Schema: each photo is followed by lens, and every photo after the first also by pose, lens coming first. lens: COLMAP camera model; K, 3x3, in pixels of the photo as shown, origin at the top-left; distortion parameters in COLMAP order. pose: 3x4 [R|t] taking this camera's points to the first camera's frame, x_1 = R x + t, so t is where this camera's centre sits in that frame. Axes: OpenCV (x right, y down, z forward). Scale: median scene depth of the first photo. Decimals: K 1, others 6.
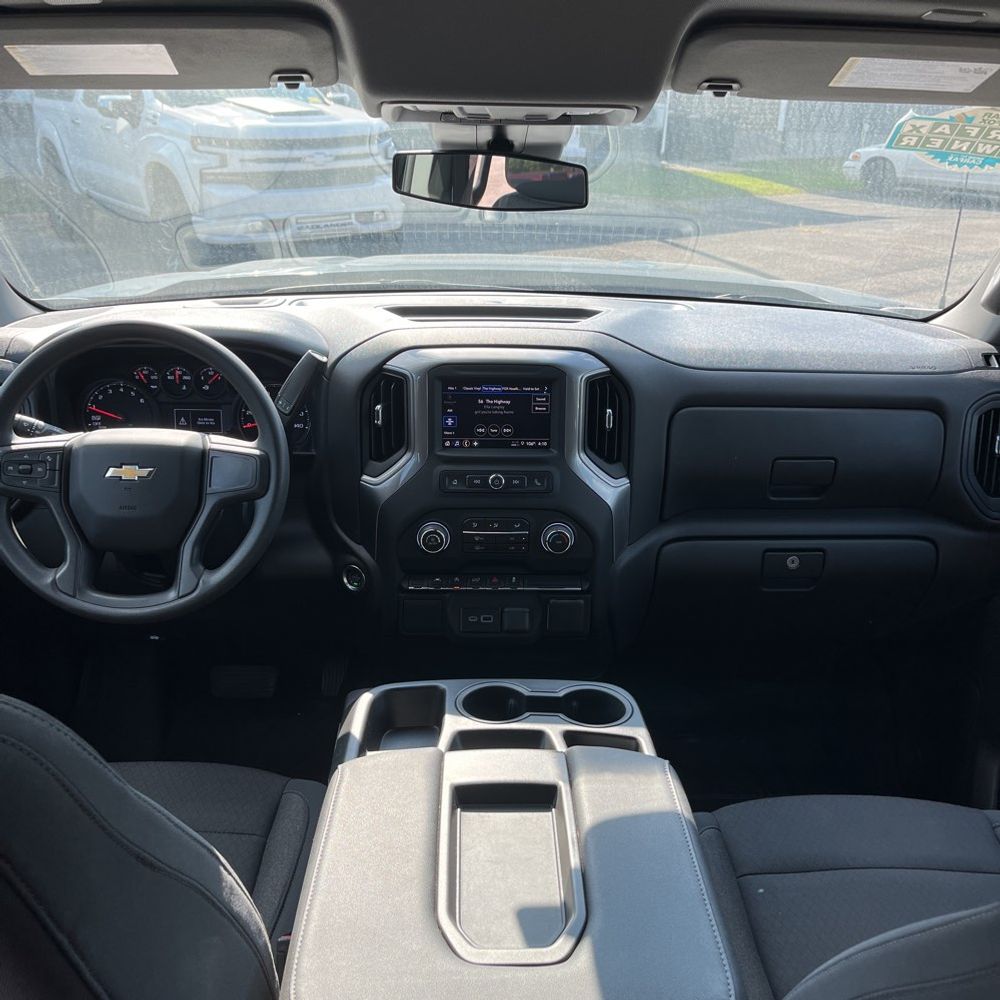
lens RADIAL K [[1014.3, 0, 500.0], [0, 1014.3, 500.0], [0, 0, 1]] dist [0.043601, -0.046918]
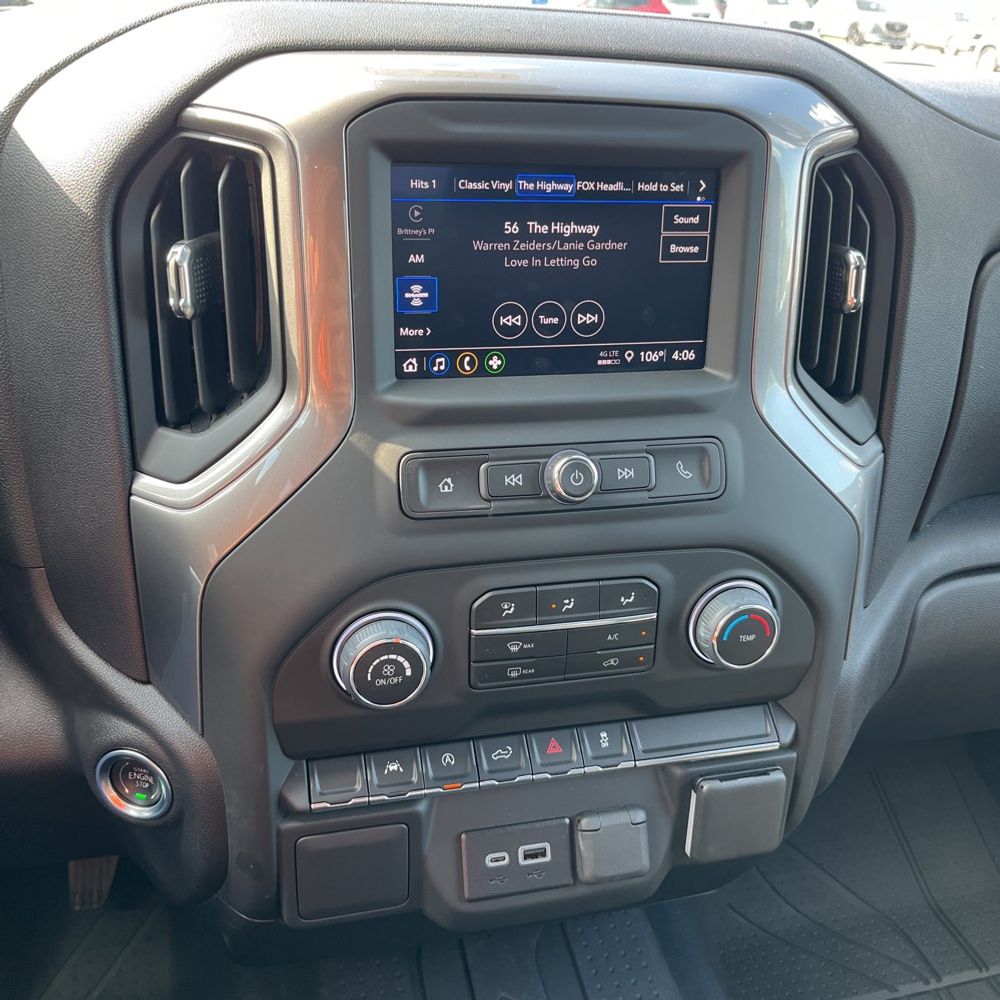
lens RADIAL K [[1014.3, 0, 500.0], [0, 1014.3, 500.0], [0, 0, 1]] dist [0.043601, -0.046918]
pose [[0.975322, -0.065419, 0.210871, -0.094785], [0.047695, 0.994972, 0.088072, -0.040131], [-0.215572, -0.075841, 0.973538, 0.676722]]
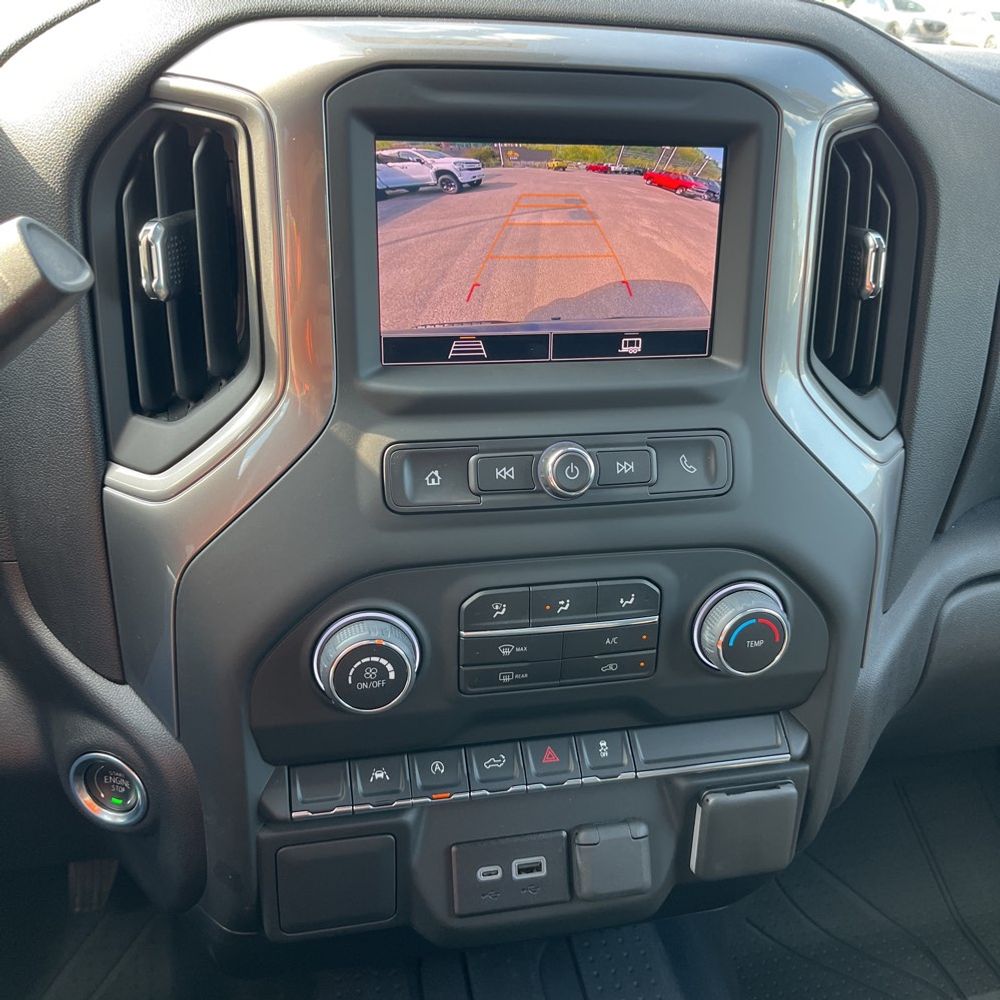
lens RADIAL K [[1014.3, 0, 500.0], [0, 1014.3, 500.0], [0, 0, 1]] dist [0.043601, -0.046918]
pose [[0.981529, -0.057372, 0.182506, -0.079737], [0.042325, 0.995456, 0.085299, -0.035909], [-0.186570, -0.075999, 0.979498, 0.691631]]
